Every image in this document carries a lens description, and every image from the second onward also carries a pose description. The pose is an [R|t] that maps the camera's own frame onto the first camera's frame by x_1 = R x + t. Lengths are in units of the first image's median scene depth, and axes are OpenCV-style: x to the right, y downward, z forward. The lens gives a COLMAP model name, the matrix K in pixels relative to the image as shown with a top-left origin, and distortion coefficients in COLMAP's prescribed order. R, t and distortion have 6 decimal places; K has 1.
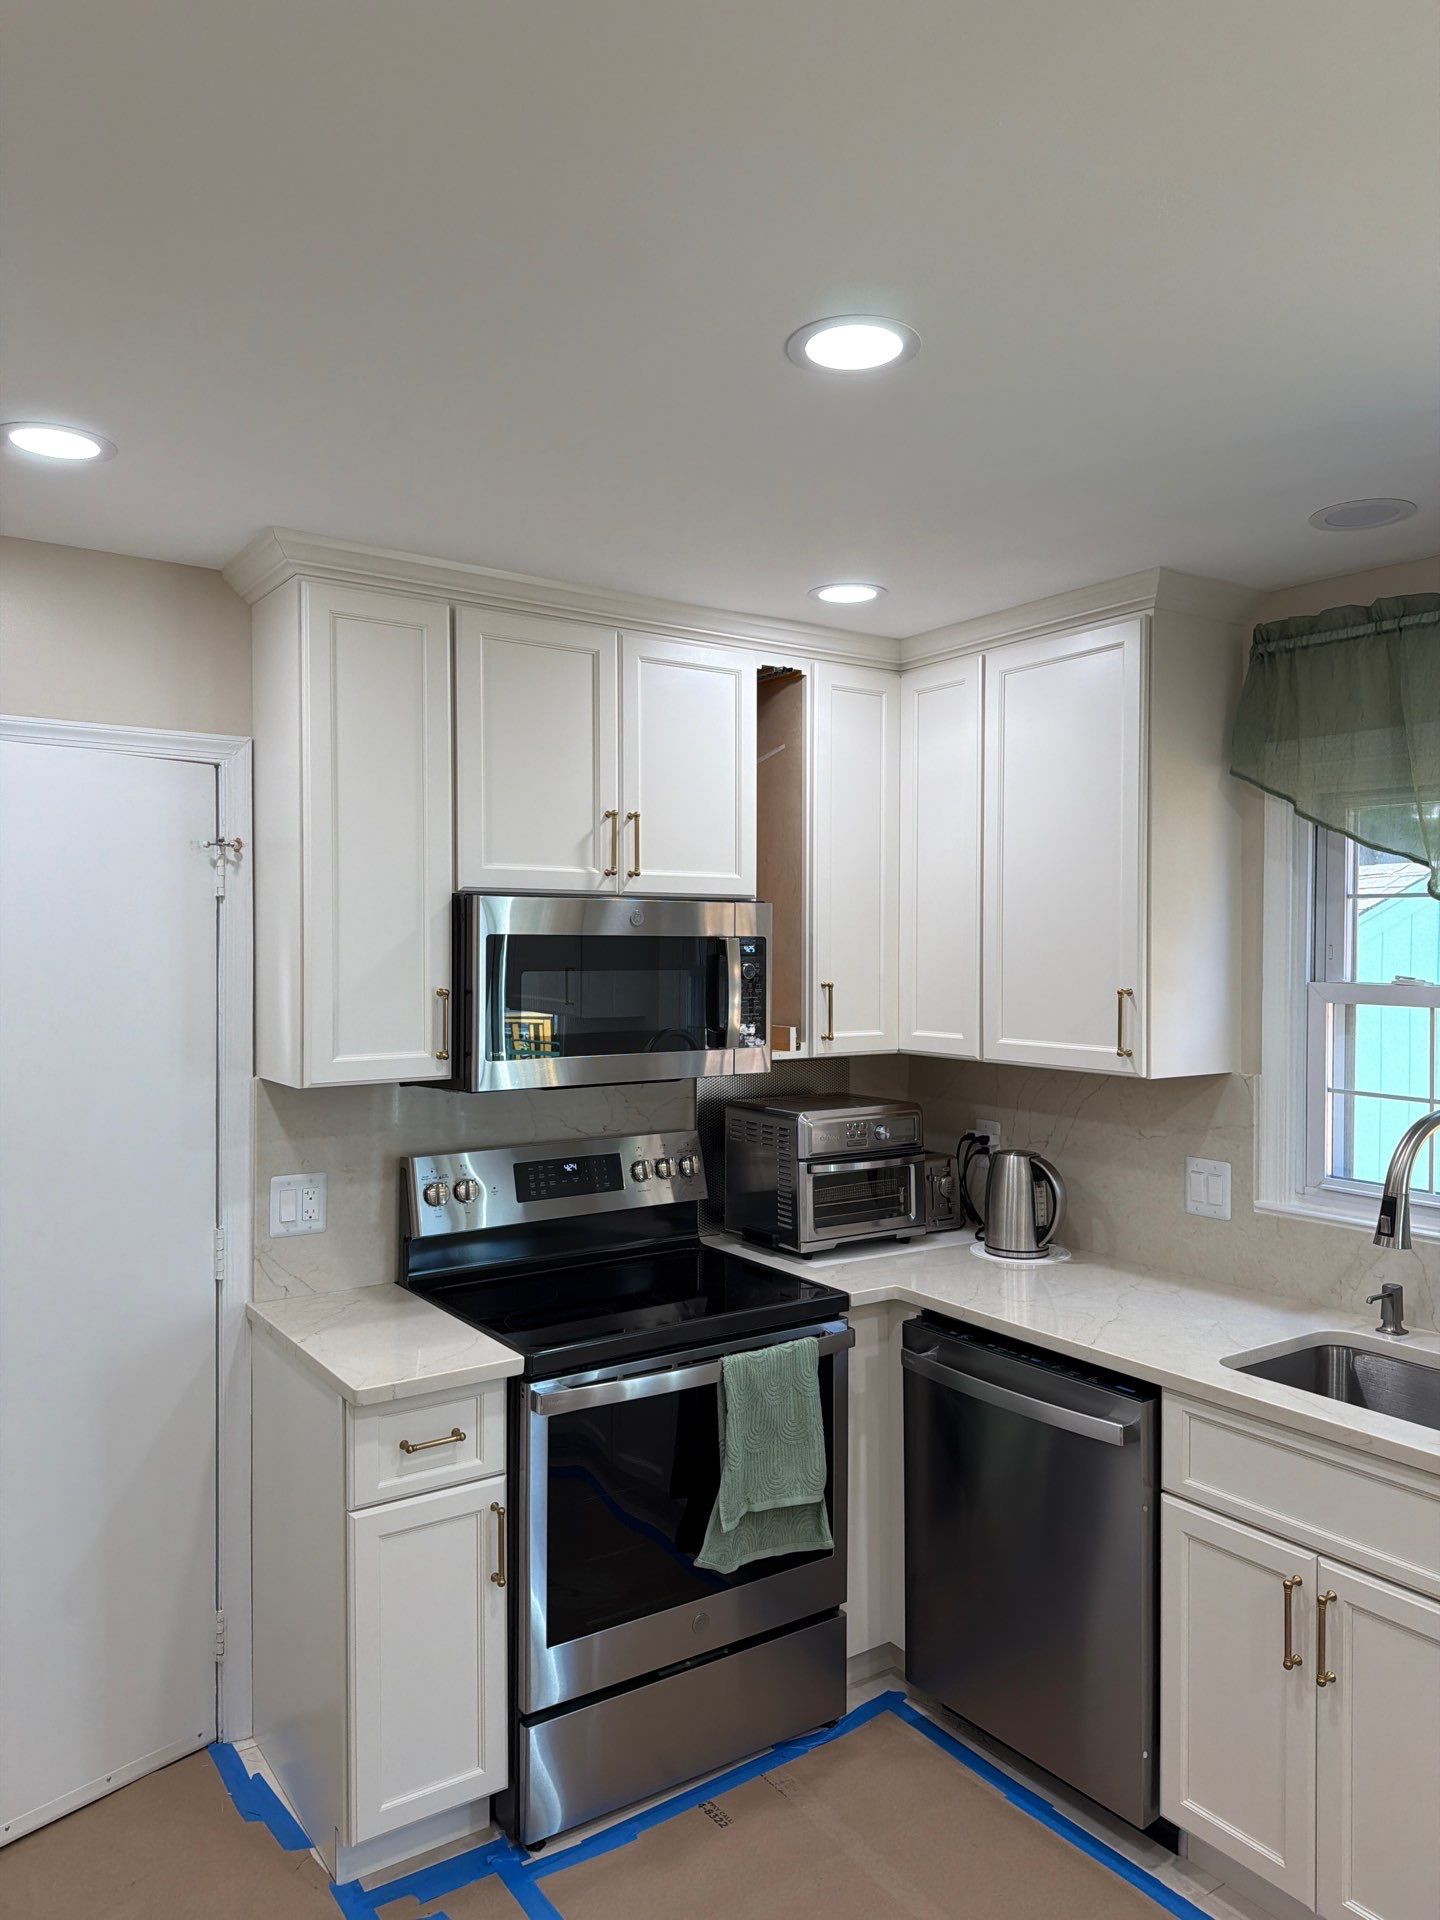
lens RADIAL K [[1386.4, 0, 711.5], [0, 1386.4, 938.5], [0, 0, 1]] dist [0.137291, -0.200518]
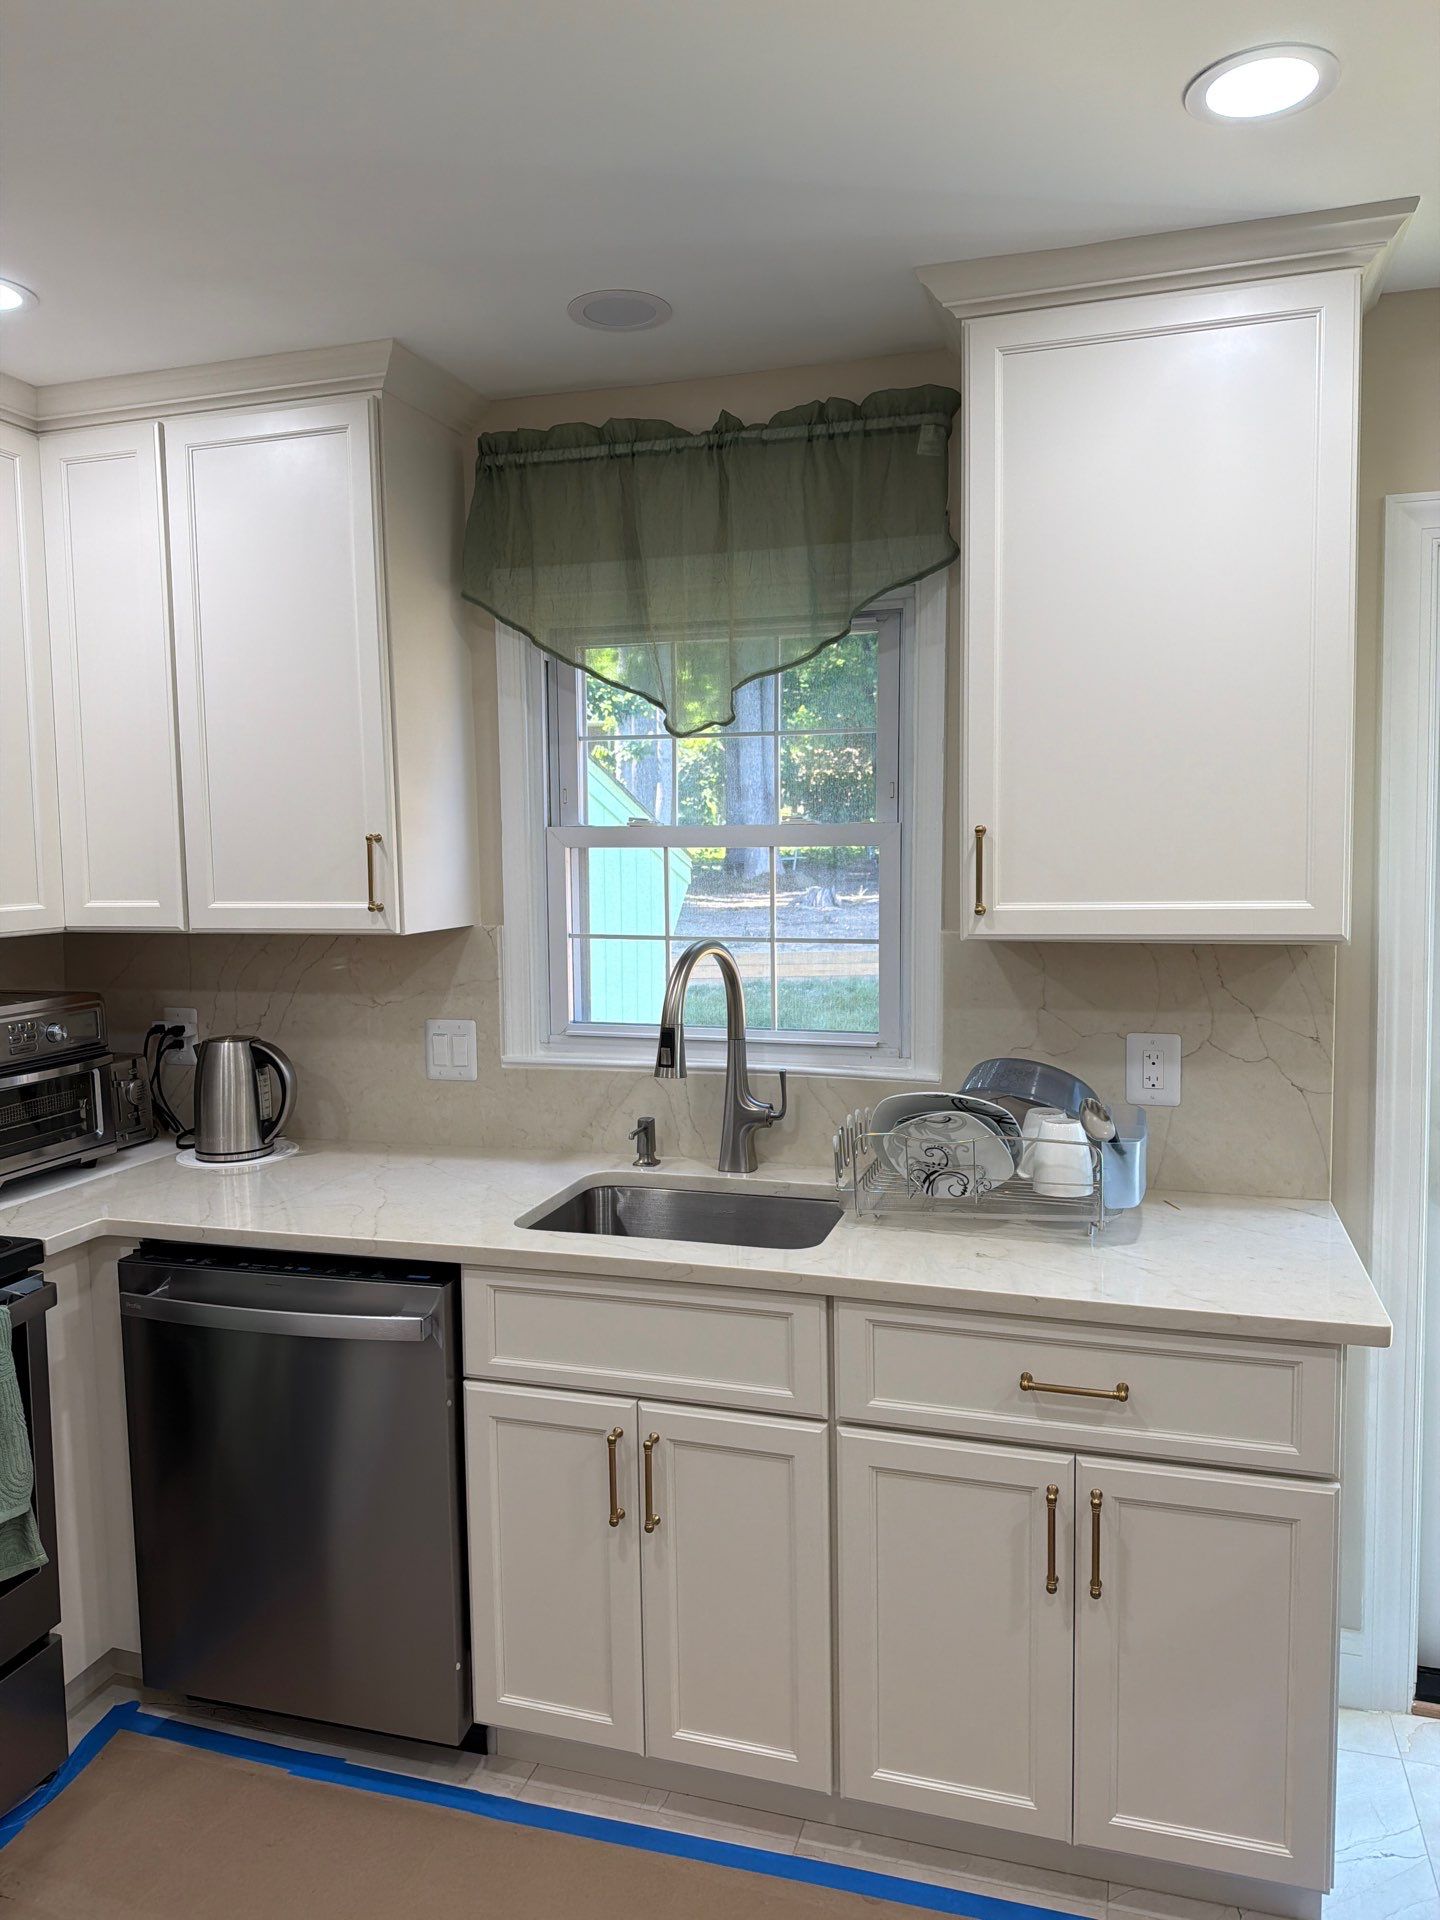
lens RADIAL K [[1386.4, 0, 711.5], [0, 1386.4, 938.5], [0, 0, 1]] dist [0.137291, -0.200518]
pose [[0.790030, -0.060156, 0.610110, -0.073621], [0.017666, 0.996995, 0.075427, 0.037880], [-0.612814, -0.048811, 0.788718, 0.174422]]
